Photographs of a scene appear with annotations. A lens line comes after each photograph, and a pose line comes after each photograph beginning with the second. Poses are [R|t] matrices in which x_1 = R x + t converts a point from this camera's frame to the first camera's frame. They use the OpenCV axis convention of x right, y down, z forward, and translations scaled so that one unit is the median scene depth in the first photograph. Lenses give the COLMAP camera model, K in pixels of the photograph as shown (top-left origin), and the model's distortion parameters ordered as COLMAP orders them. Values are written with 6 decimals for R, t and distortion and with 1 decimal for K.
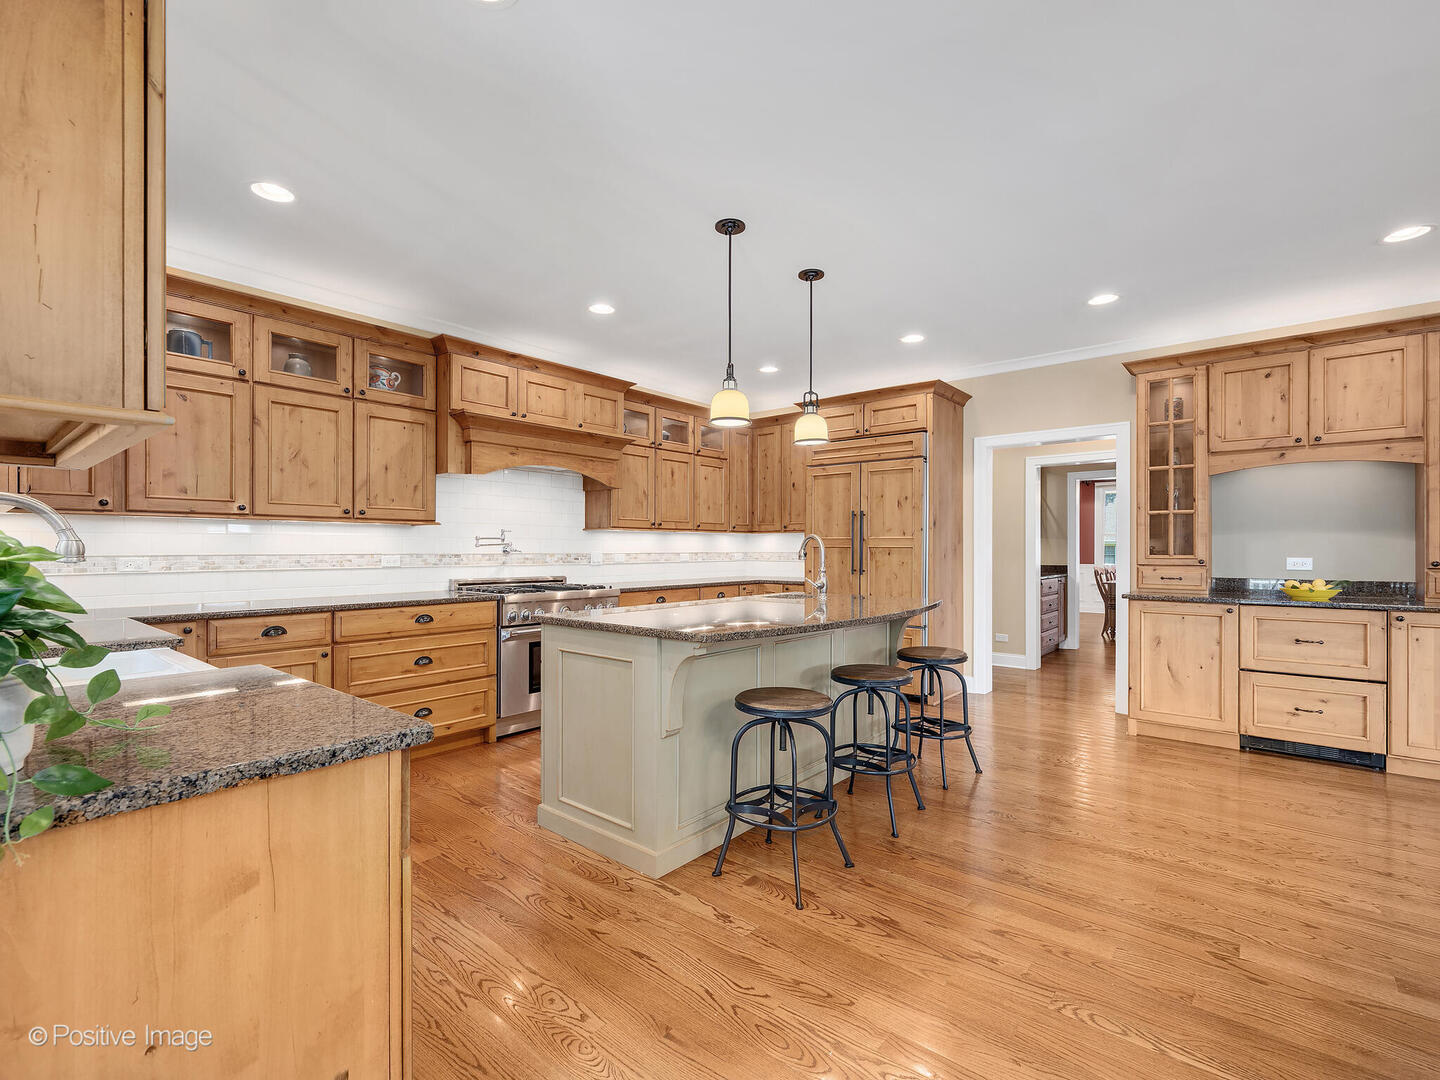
lens RADIAL K [[662.2, 0, 707.0], [0, 662.2, 553.1], [0, 0, 1]] dist [-0.003354, 0.000244]
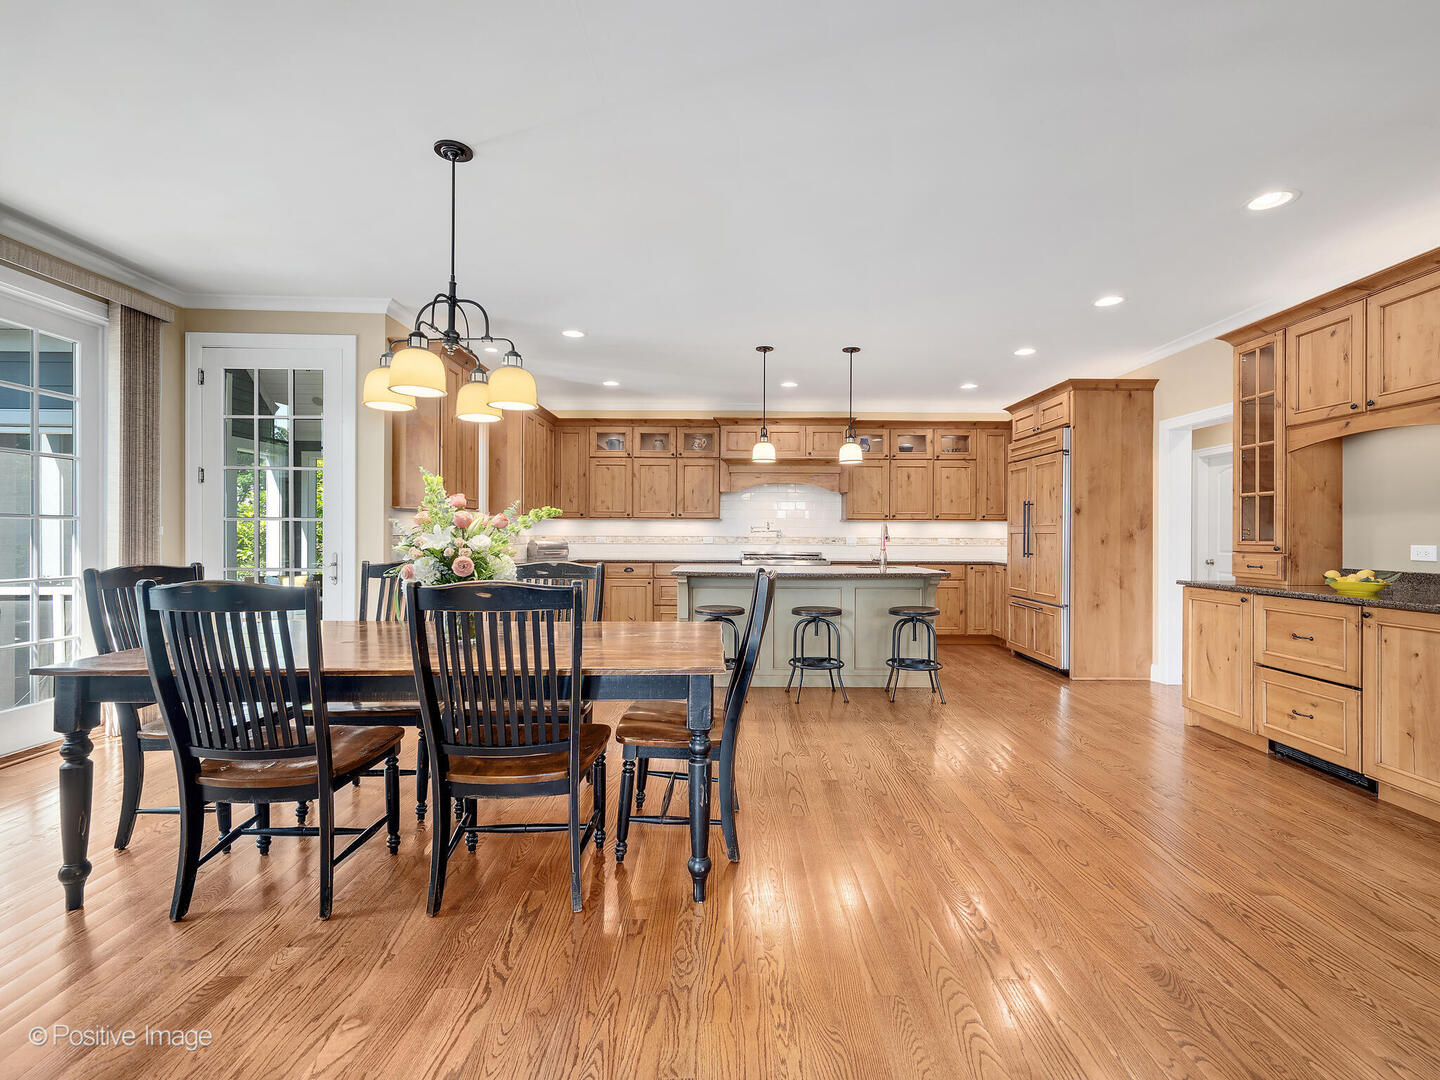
lens RADIAL K [[665.7, 0, 726.9], [0, 665.7, 539.6], [0, 0, 1]] dist [-0.000784, -0.000095]
pose [[0.647262, 0.007399, -0.762231, 1.026181], [-0.010052, 0.999949, 0.001171, 0.007807], [0.762201, 0.006904, 0.647304, -0.170089]]
